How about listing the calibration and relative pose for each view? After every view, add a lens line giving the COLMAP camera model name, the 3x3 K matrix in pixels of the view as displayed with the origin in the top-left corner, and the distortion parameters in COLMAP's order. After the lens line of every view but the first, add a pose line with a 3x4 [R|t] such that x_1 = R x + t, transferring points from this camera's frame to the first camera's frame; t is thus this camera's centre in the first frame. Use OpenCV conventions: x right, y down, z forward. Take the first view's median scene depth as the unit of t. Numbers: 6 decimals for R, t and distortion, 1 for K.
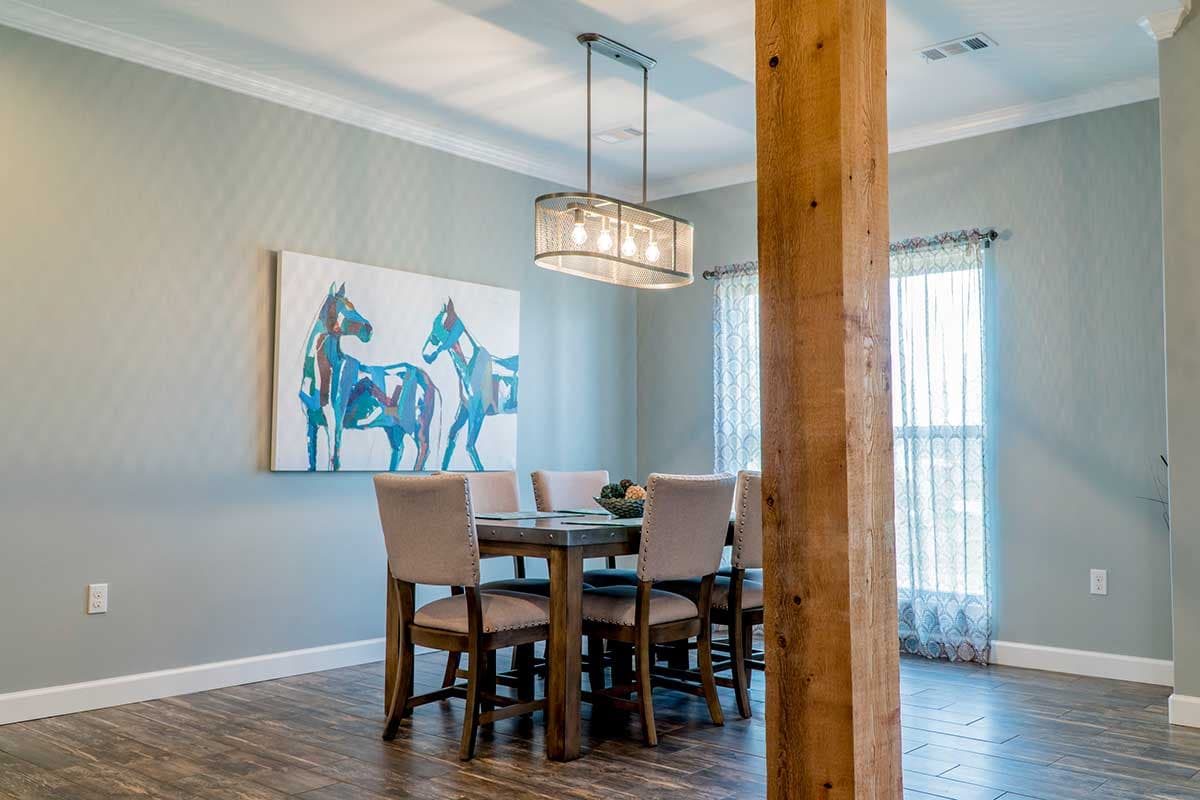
lens RADIAL K [[1088.0, 0, 600.0], [0, 1088.0, 400.0], [0, 0, 1]] dist [0.042969, 0.001102]
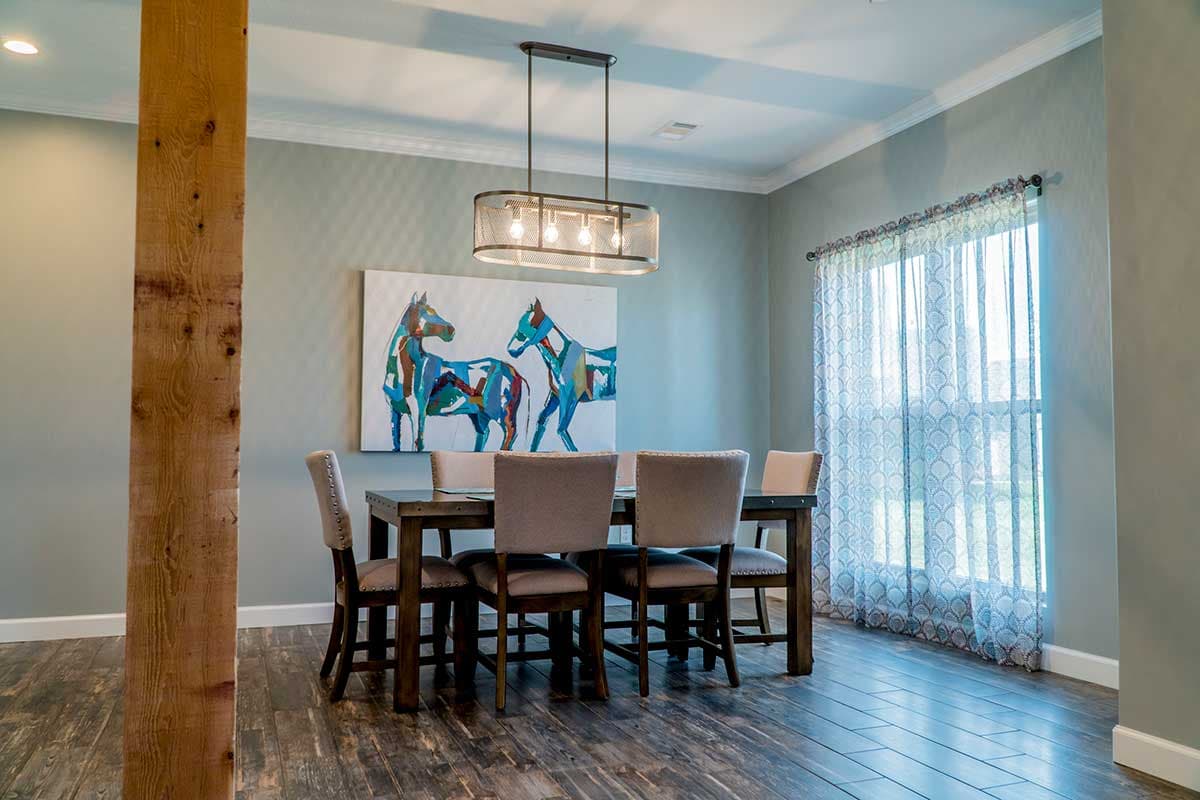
lens RADIAL K [[953.6, 0, 605.0], [0, 953.6, 403.3], [0, 0, 1]] dist [-0.008691, 0.011405]
pose [[0.887921, -0.024255, -0.459355, 0.397513], [0.027214, 0.999630, -0.000181, 0.017665], [0.459190, -0.012340, 0.888253, 0.166116]]
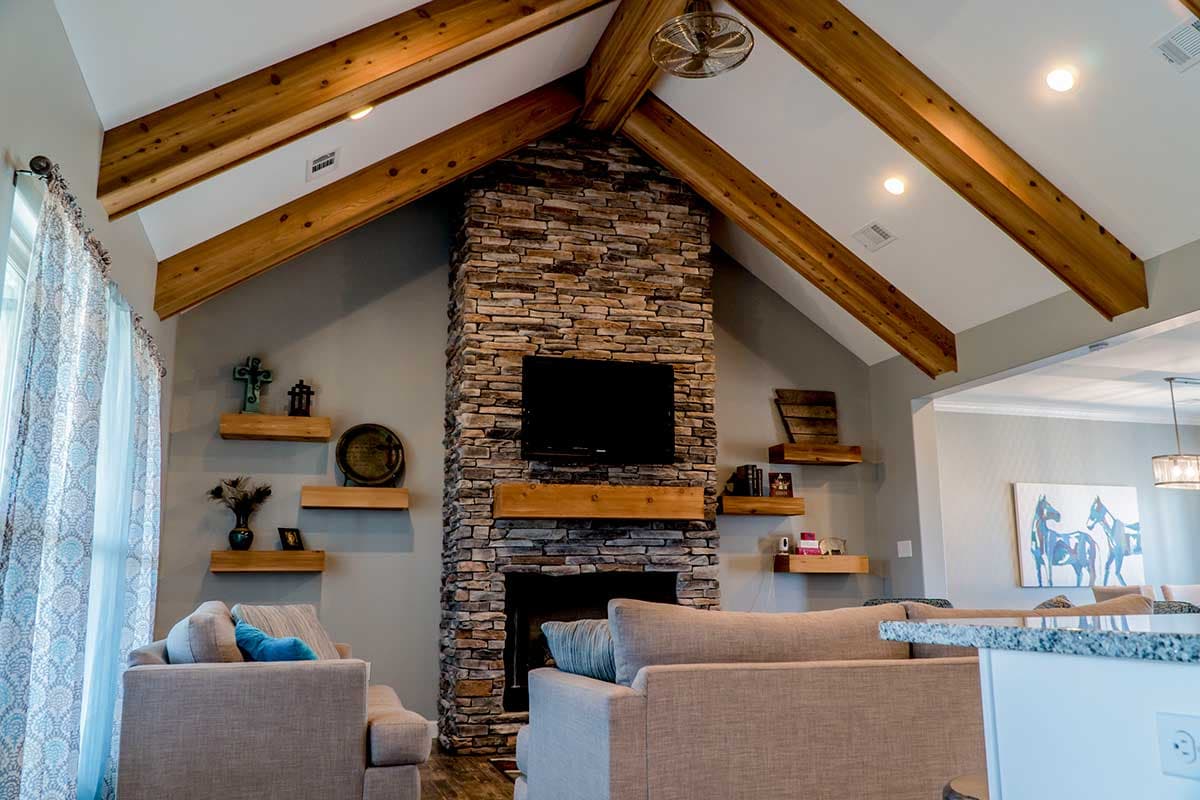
lens RADIAL K [[953.6, 0, 605.0], [0, 953.6, 403.3], [0, 0, 1]] dist [-0.008691, 0.011405]
pose [[0.862941, -0.107204, -0.493802, -0.042850], [0.040460, 0.988757, -0.143953, -0.050148], [0.503683, 0.104244, 0.857576, -0.960526]]
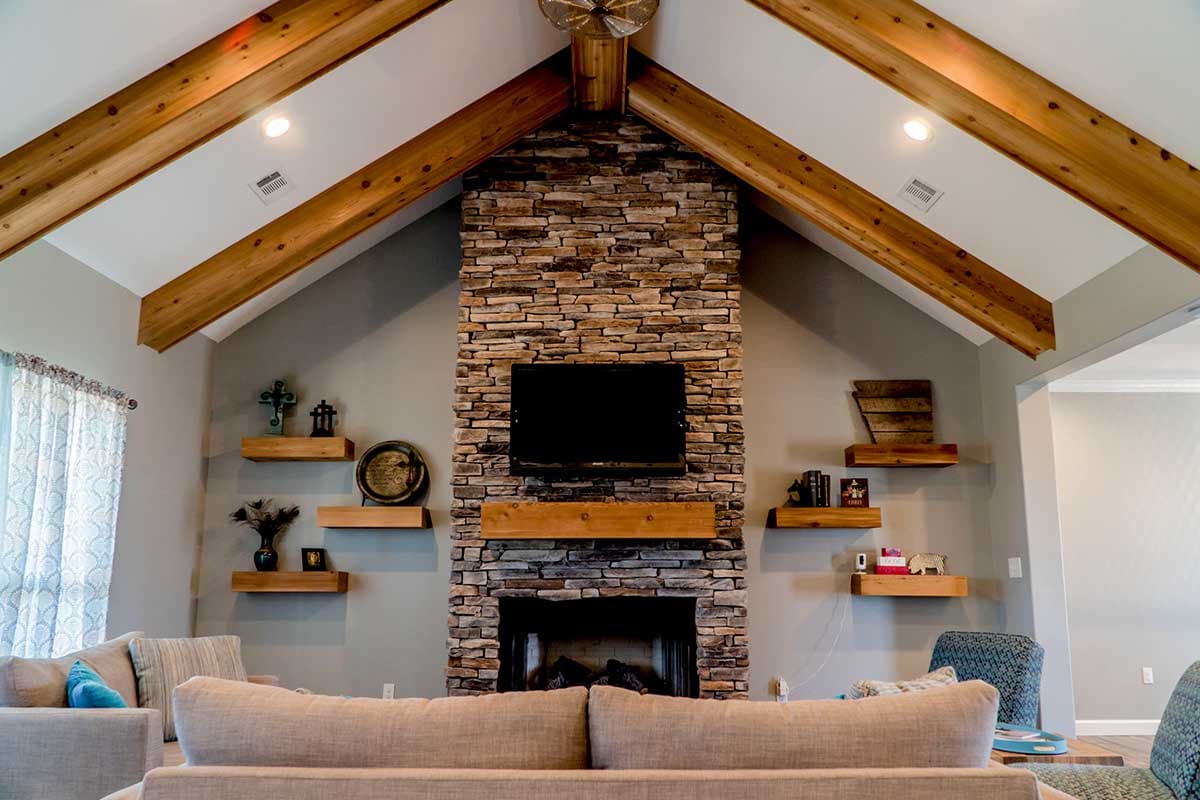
lens RADIAL K [[953.6, 0, 605.0], [0, 953.6, 403.3], [0, 0, 1]] dist [-0.008691, 0.011405]
pose [[0.669453, -0.138146, -0.729896, 0.148303], [0.043604, 0.988170, -0.147035, -0.070024], [0.741573, 0.066607, 0.667557, -0.677513]]
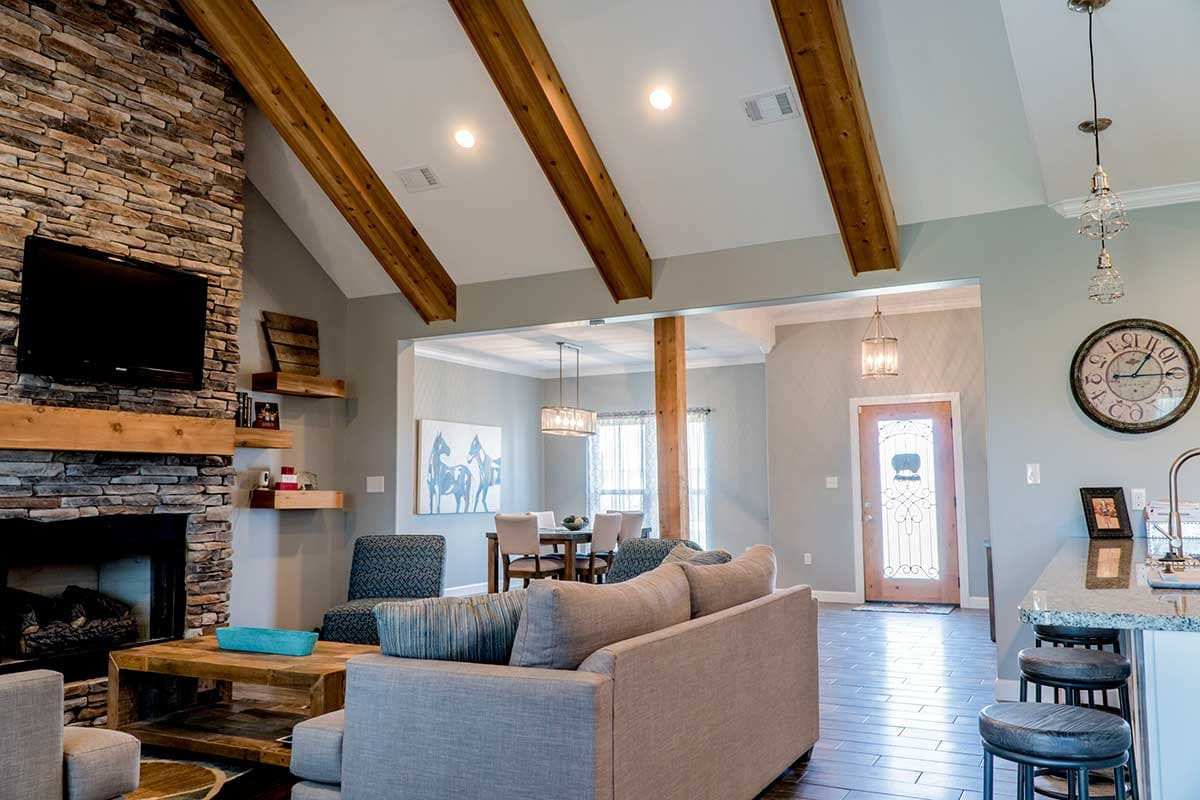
lens RADIAL K [[953.6, 0, 605.0], [0, 953.6, 403.3], [0, 0, 1]] dist [-0.008691, 0.011405]
pose [[0.970476, 0.009136, 0.241023, -0.372386], [-0.000461, 0.999351, -0.036026, -0.090651], [-0.241195, 0.034851, 0.969851, -0.990761]]
